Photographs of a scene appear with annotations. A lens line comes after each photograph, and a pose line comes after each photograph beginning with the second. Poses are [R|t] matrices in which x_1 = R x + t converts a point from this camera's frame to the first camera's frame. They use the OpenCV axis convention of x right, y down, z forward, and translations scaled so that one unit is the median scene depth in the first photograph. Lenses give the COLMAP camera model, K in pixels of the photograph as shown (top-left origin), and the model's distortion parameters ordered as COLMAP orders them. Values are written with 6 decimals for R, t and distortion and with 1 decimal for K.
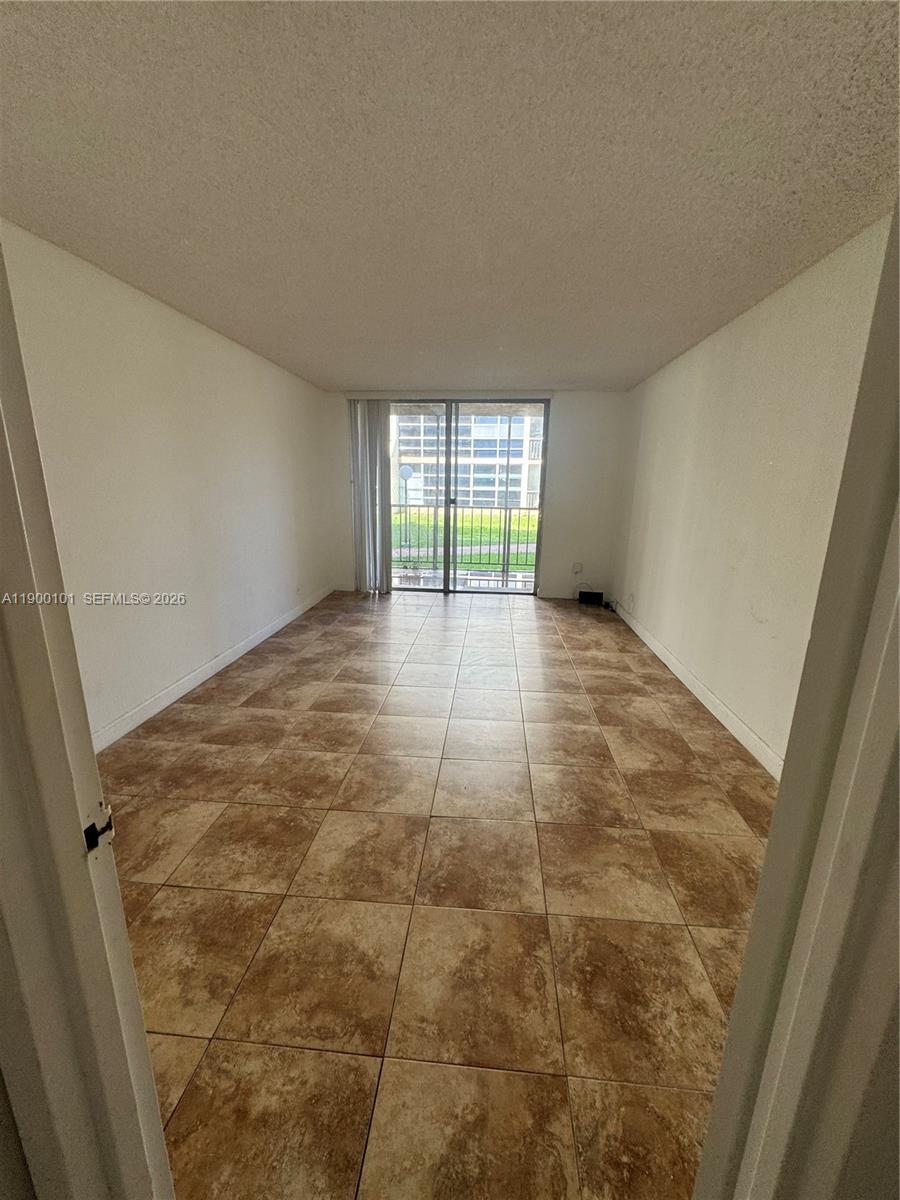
lens RADIAL K [[481.6, 0, 454.5], [0, 481.6, 600.8], [0, 0, 1]] dist [0.000718, 0.000828]
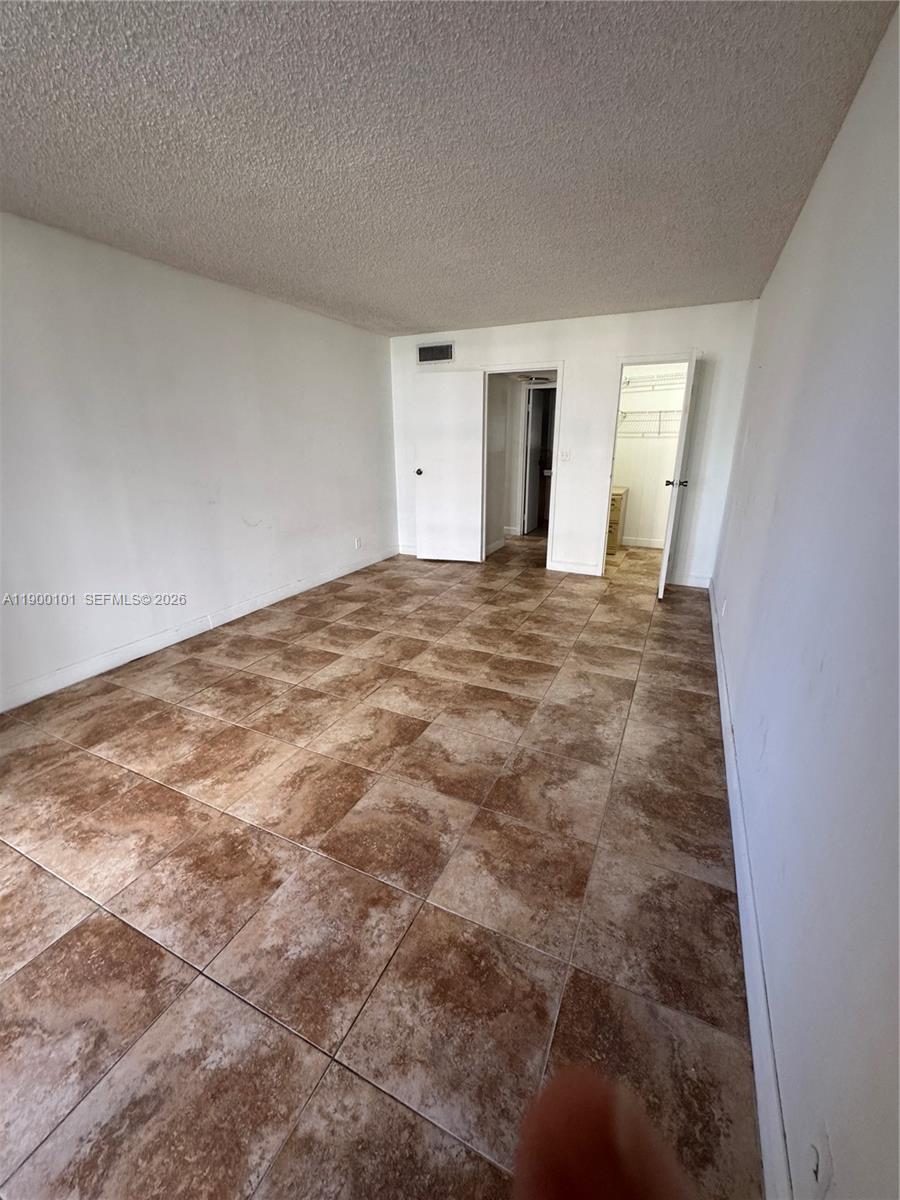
lens RADIAL K [[481.6, 0, 451.9], [0, 481.6, 599.8], [0, 0, 1]] dist [0.000718, 0.000828]
pose [[-0.934035, -0.124691, 0.334711, -0.426191], [0.075662, 0.846750, 0.526584, -0.451354], [-0.349076, 0.517172, -0.781459, 1.851092]]
